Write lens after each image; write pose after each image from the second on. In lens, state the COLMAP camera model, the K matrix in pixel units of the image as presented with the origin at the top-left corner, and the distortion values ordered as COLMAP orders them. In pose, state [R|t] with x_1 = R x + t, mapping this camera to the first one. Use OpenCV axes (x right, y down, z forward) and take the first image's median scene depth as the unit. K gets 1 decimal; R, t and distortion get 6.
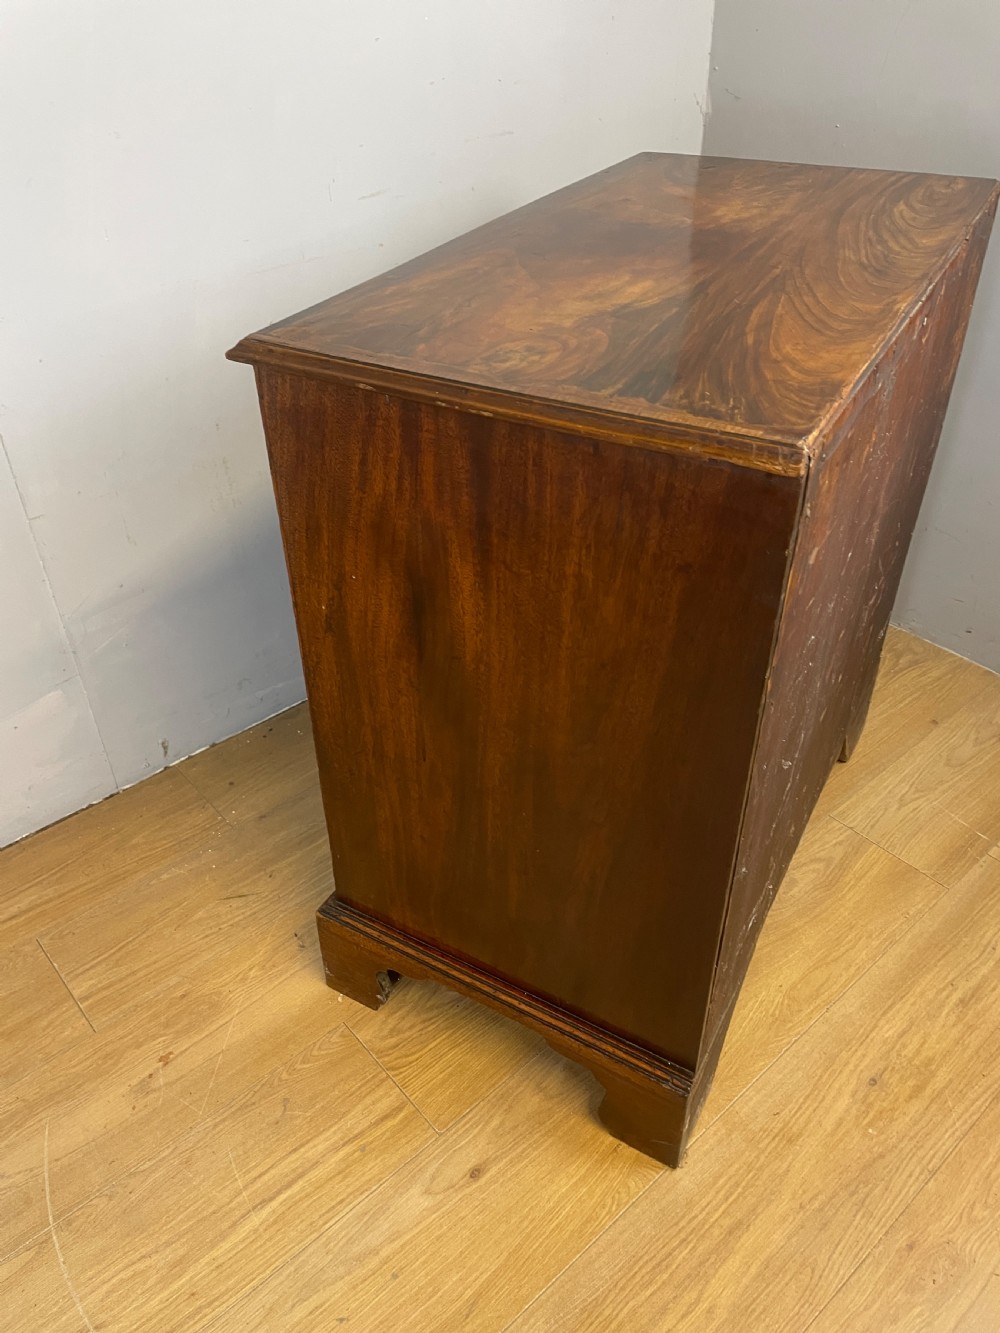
lens RADIAL K [[1017.7, 0, 494.9], [0, 1017.7, 655.0], [0, 0, 1]] dist [0.091745, -0.120860]
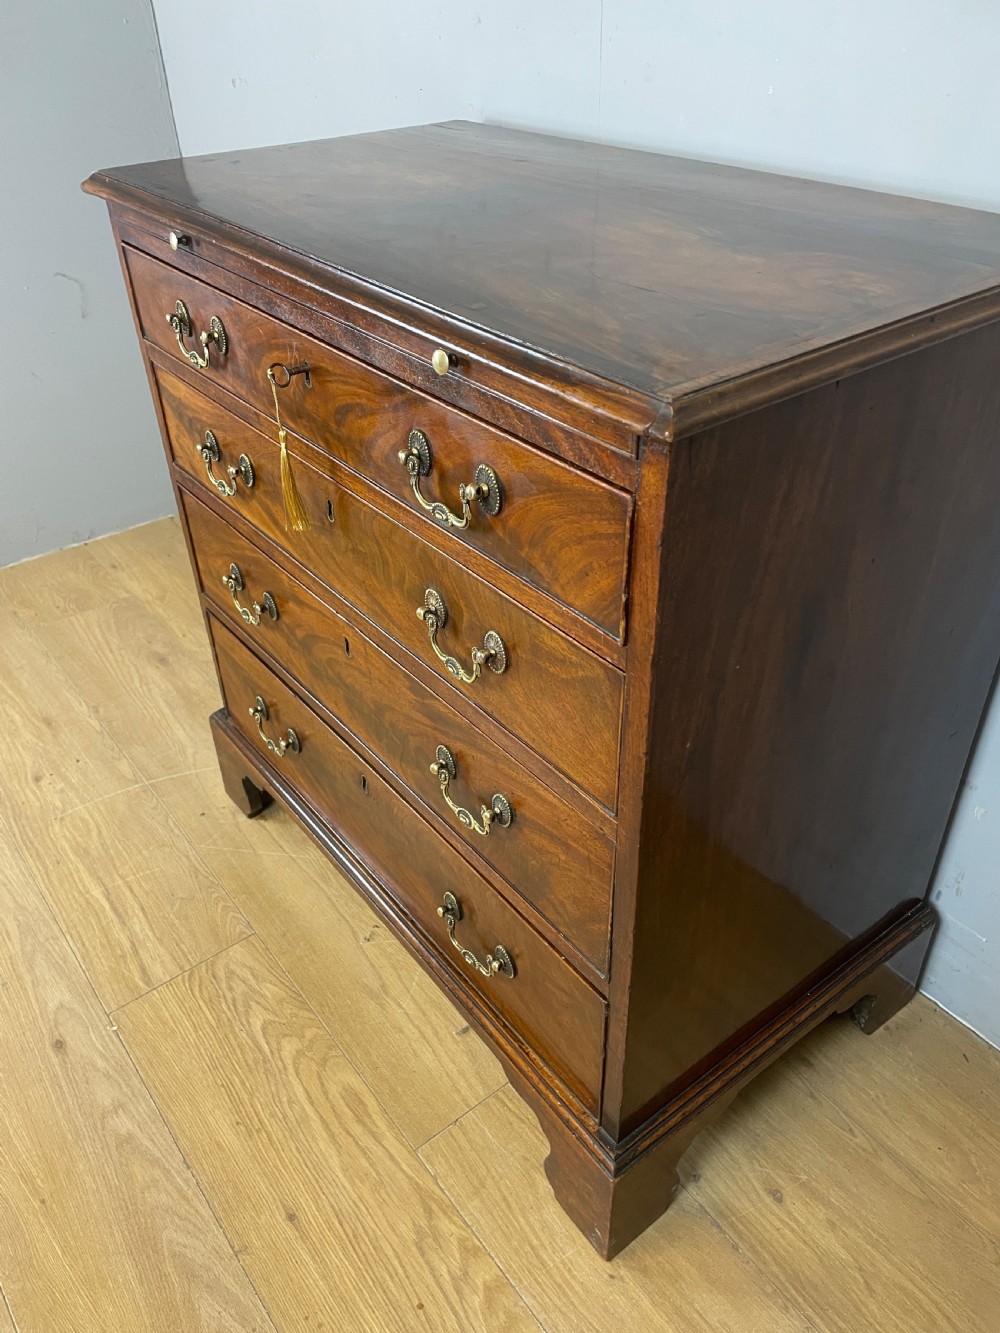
lens RADIAL K [[1059.8, 0, 482.6], [0, 1059.8, 661.5], [0, 0, 1]] dist [0.060435, -0.074249]
pose [[-0.080203, 0.590857, -0.802780, 0.577855], [-0.541670, 0.650245, 0.532705, -0.554434], [0.836756, 0.477566, 0.267898, 0.857772]]
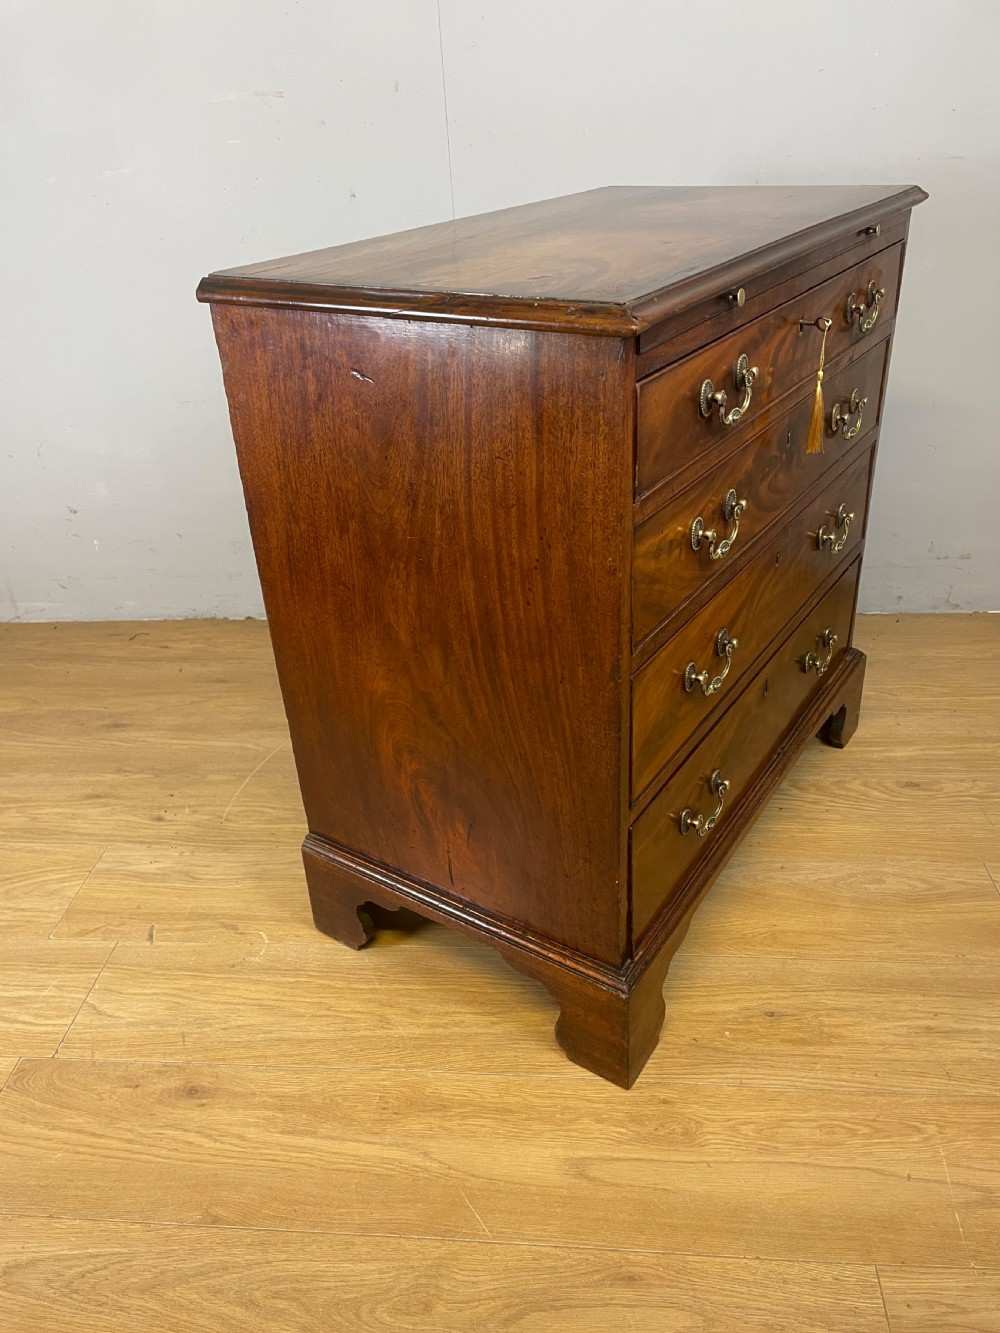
lens RADIAL K [[1017.7, 0, 483.5], [0, 1017.7, 663.7], [0, 0, 1]] dist [0.091745, -0.120860]
pose [[0.687805, 0.335979, -0.643462, 0.742414], [-0.388128, 0.919301, 0.065132, 0.141401], [0.613418, 0.204948, 0.762702, -0.031153]]
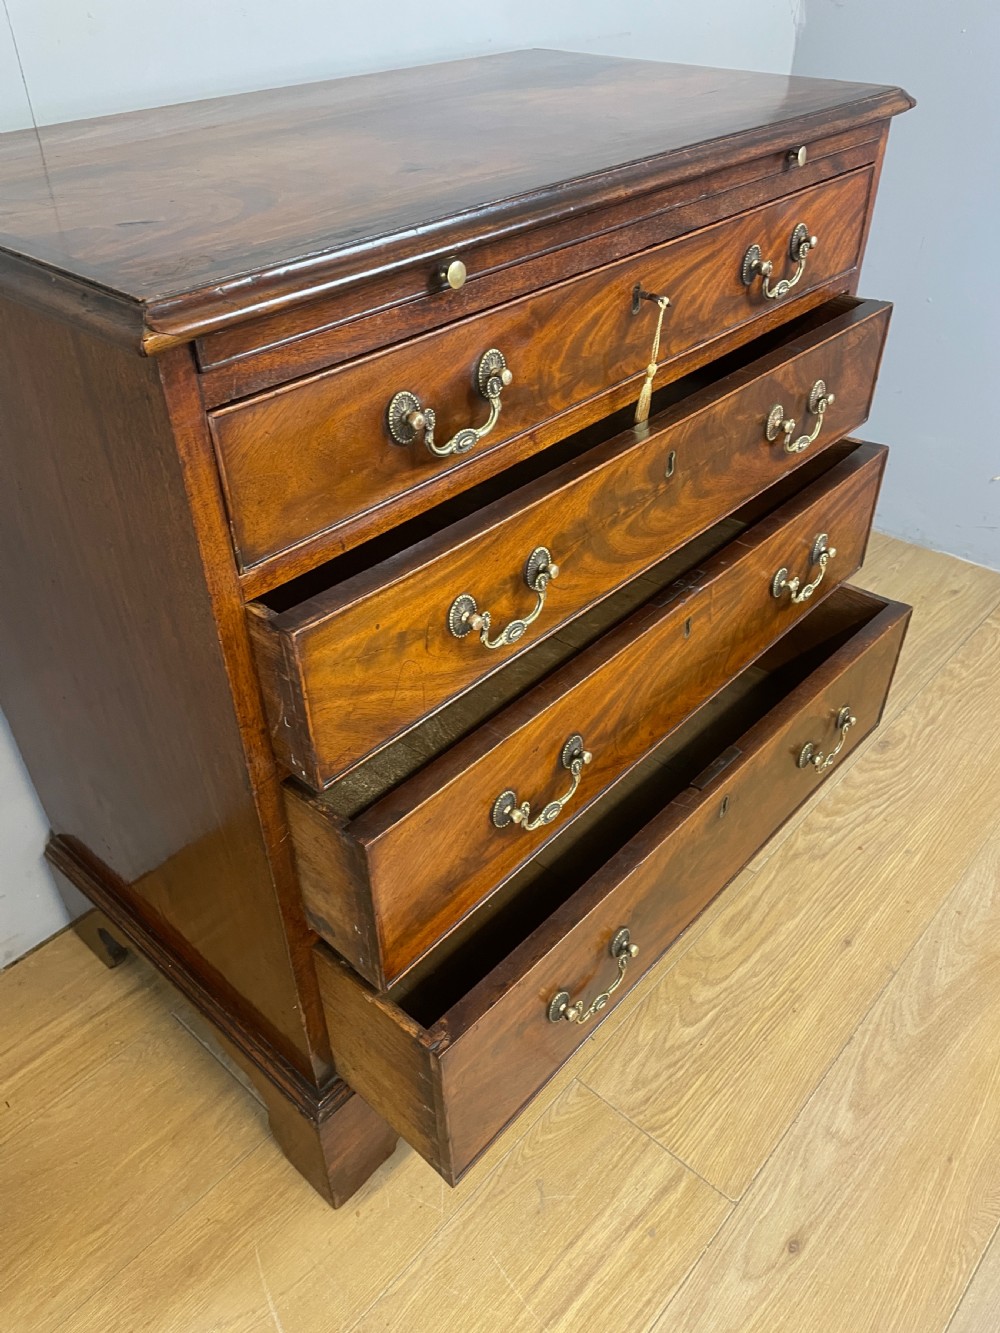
lens RADIAL K [[1017.7, 0, 492.9], [0, 1017.7, 659.7], [0, 0, 1]] dist [0.091745, -0.120860]
pose [[0.992397, -0.071298, 0.100327, -0.302946], [0.069828, 0.997395, 0.018091, -0.005053], [-0.101355, -0.010948, 0.994790, 0.189207]]
